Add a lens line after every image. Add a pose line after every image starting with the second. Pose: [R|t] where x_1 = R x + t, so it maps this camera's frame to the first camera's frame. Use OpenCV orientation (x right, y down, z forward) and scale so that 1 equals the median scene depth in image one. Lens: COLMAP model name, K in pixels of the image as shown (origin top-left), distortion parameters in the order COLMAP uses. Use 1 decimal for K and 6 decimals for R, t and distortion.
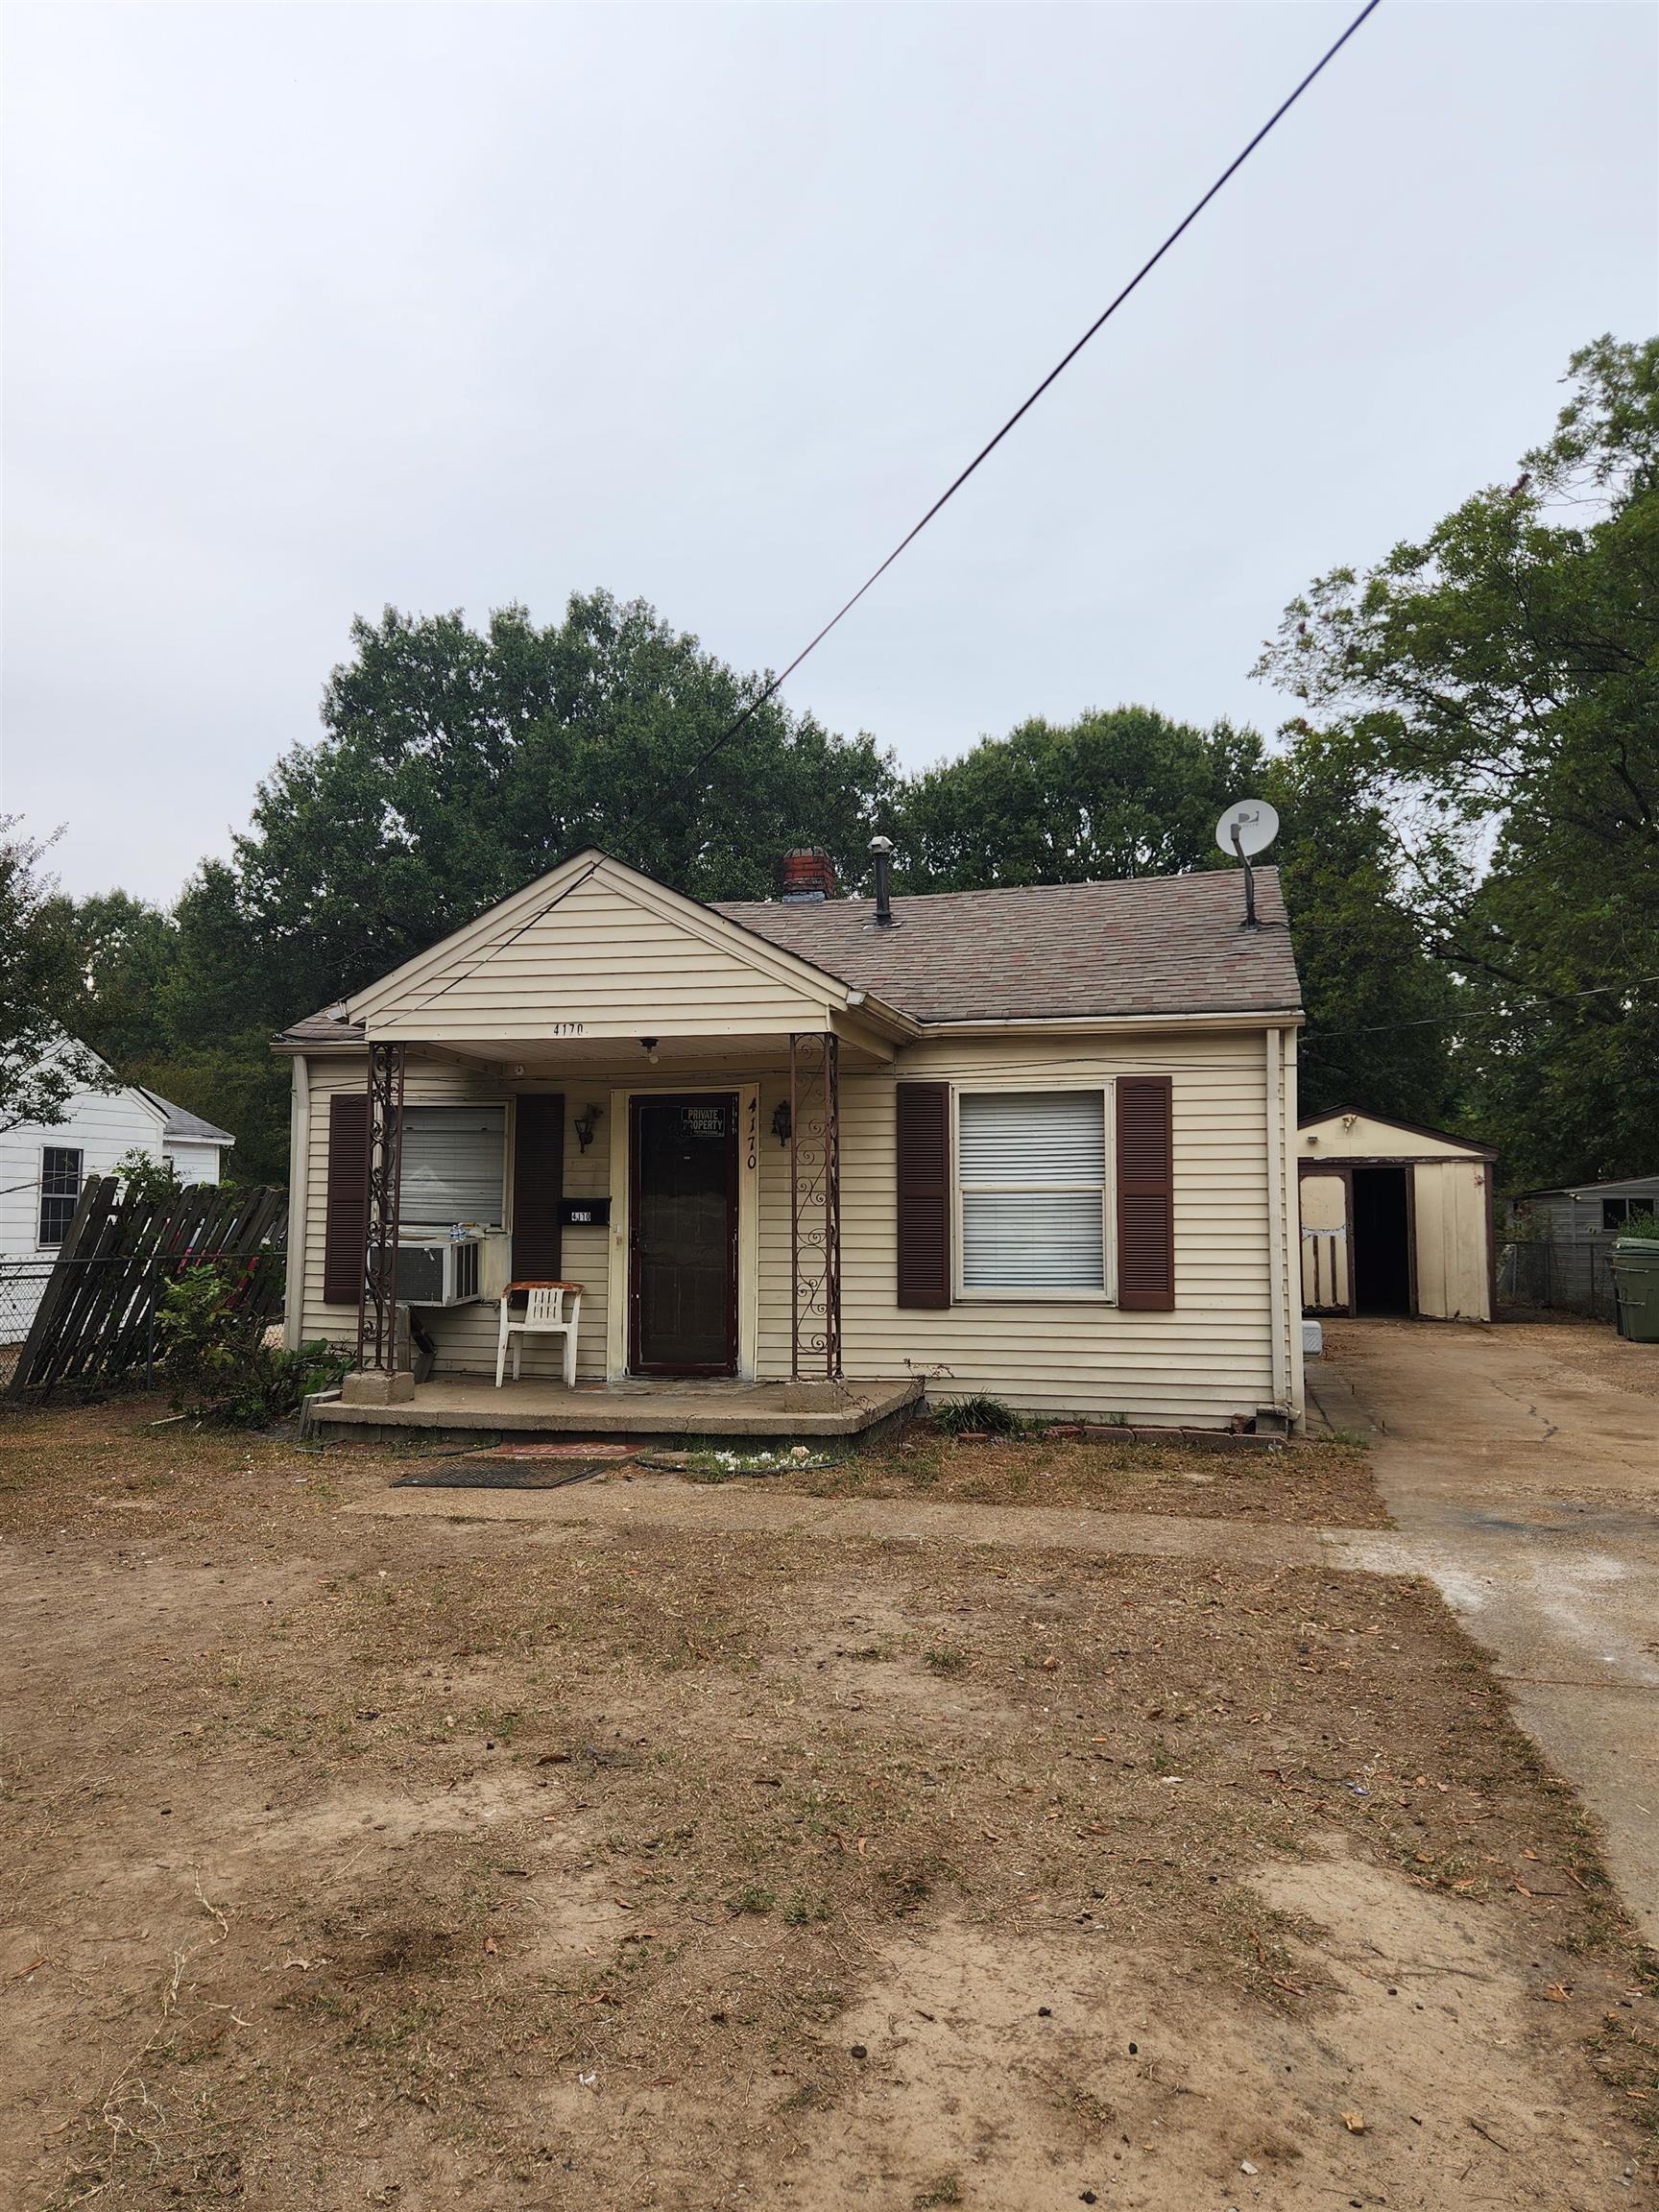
lens RADIAL K [[1492.2, 0, 815.3], [0, 1492.2, 1102.6], [0, 0, 1]] dist [0.050818, 0.002686]
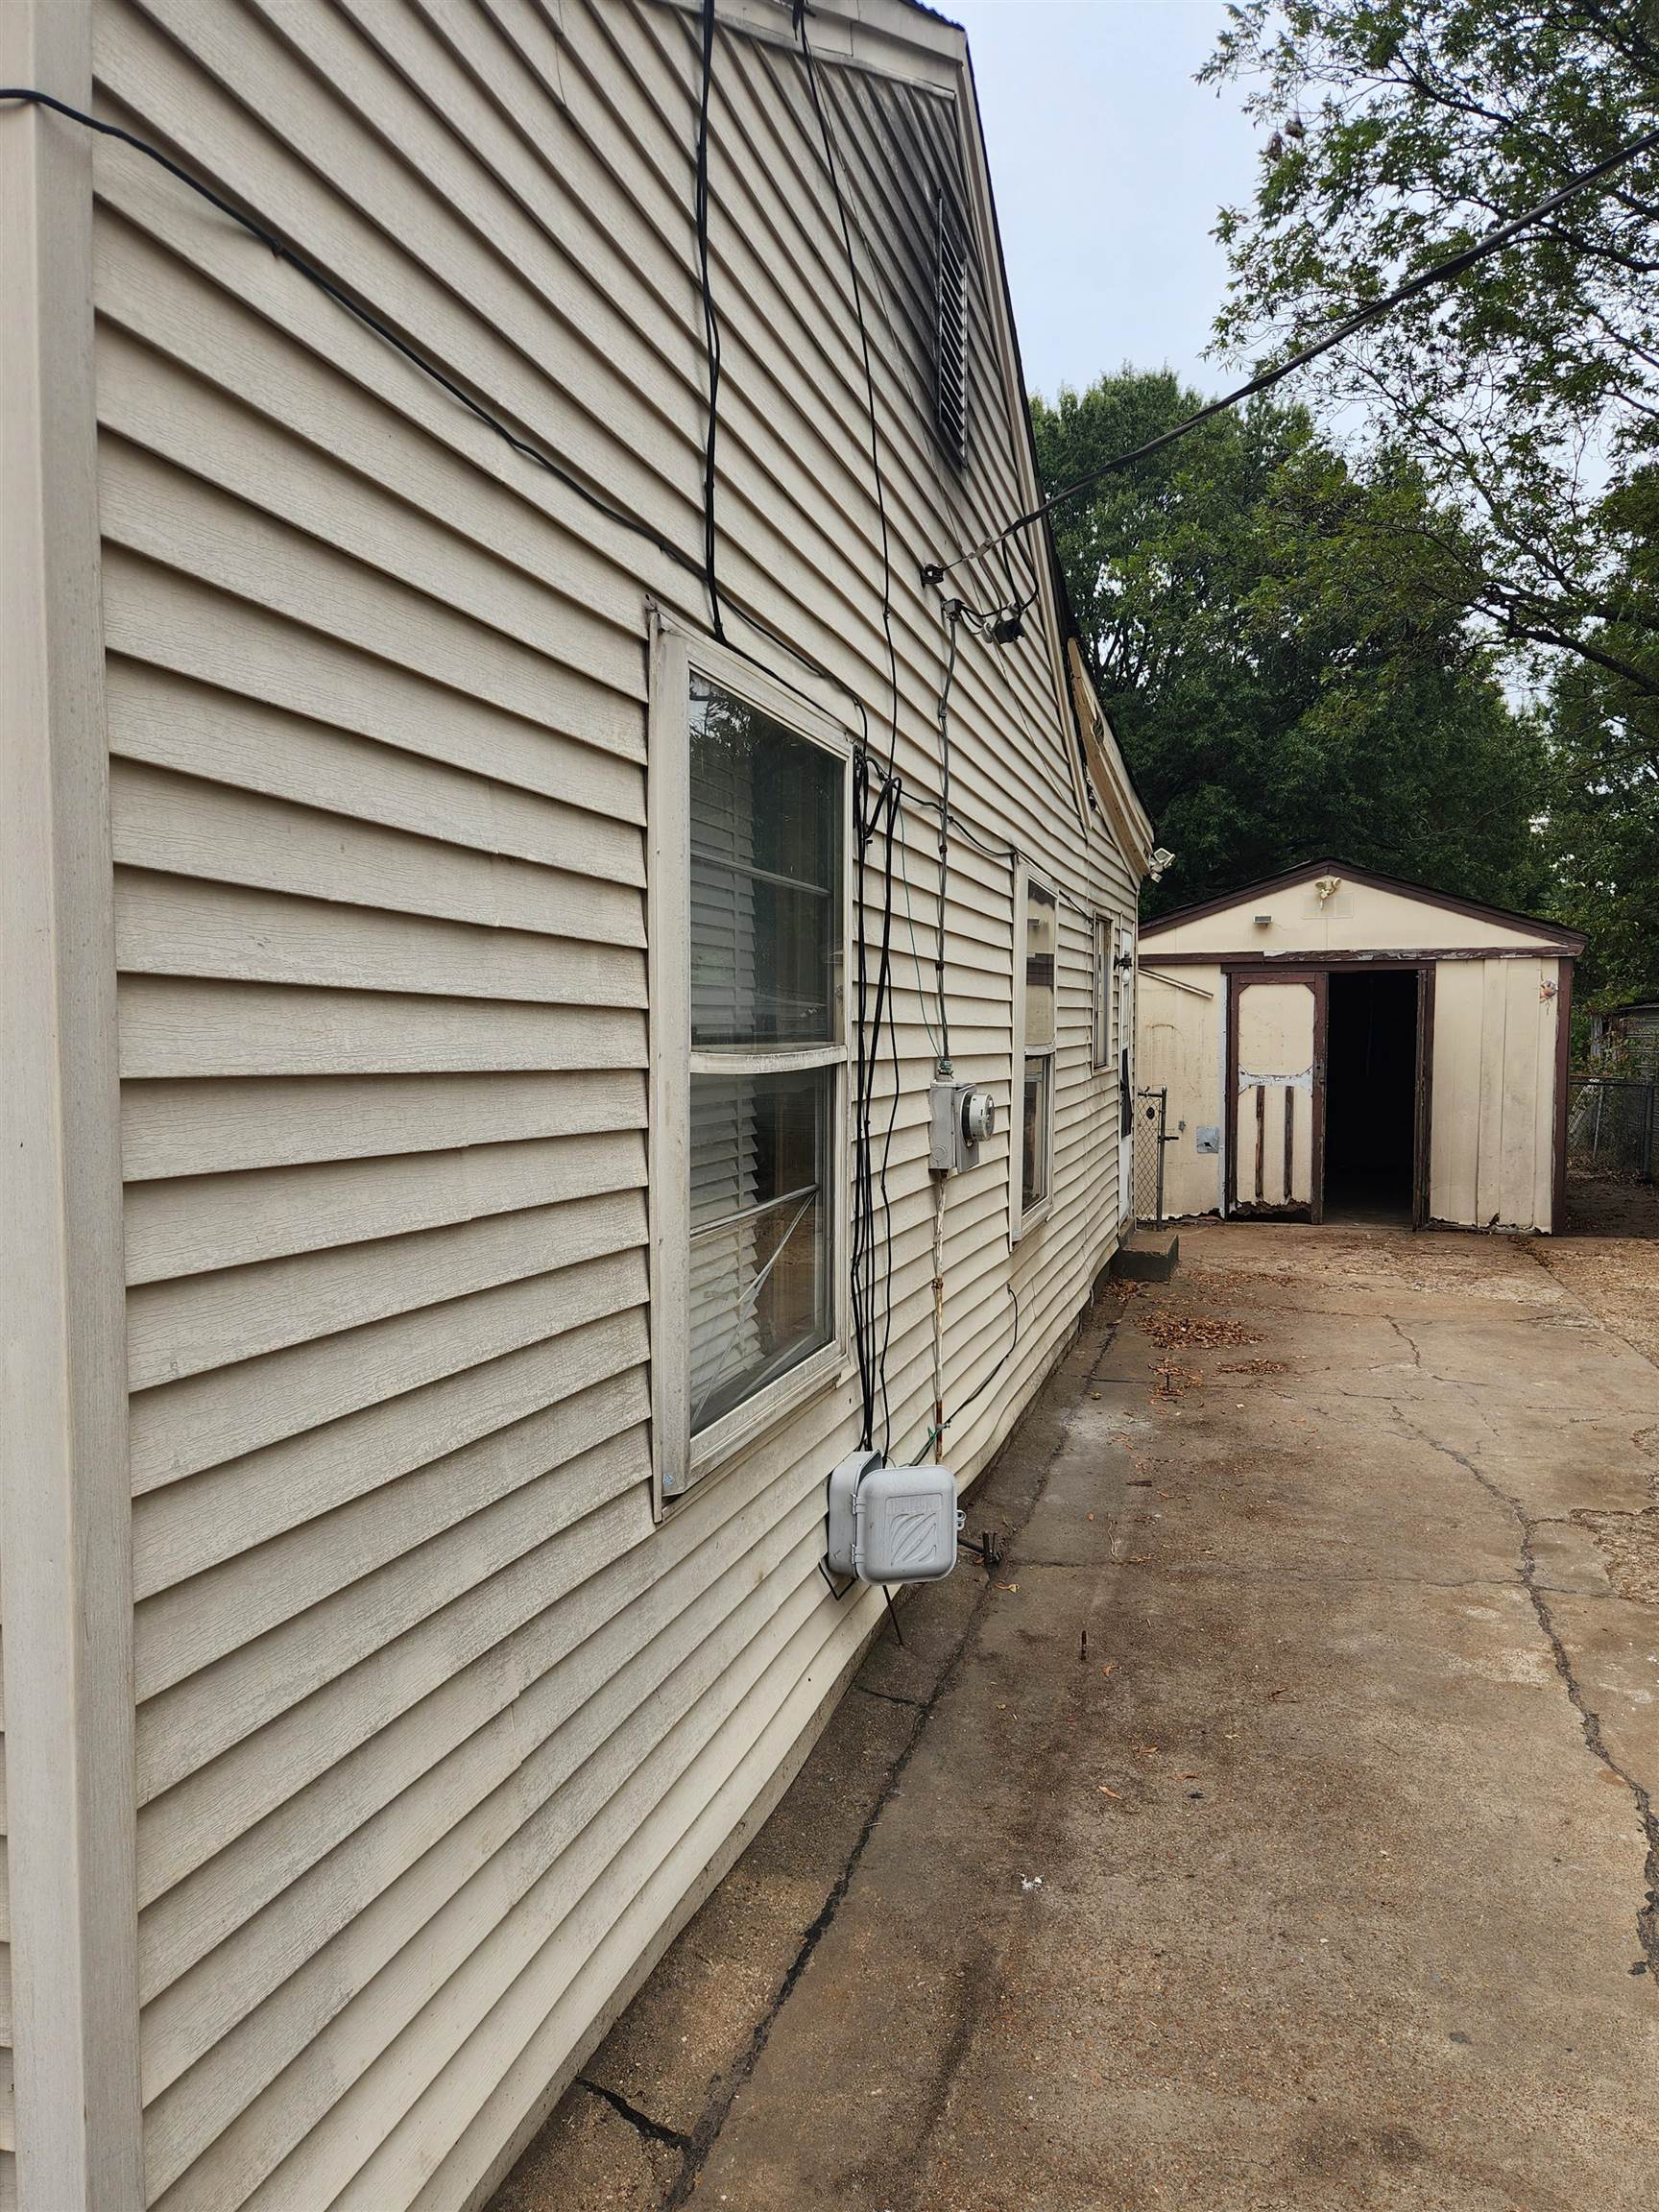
lens RADIAL K [[1492.2, 0, 843.5], [0, 1492.2, 1115.9], [0, 0, 1]] dist [0.050818, 0.002686]
pose [[0.999581, 0.001538, -0.028916, 0.186098], [0.002430, 0.990612, 0.136685, 0.019611], [0.028854, -0.136698, 0.990192, 0.410508]]
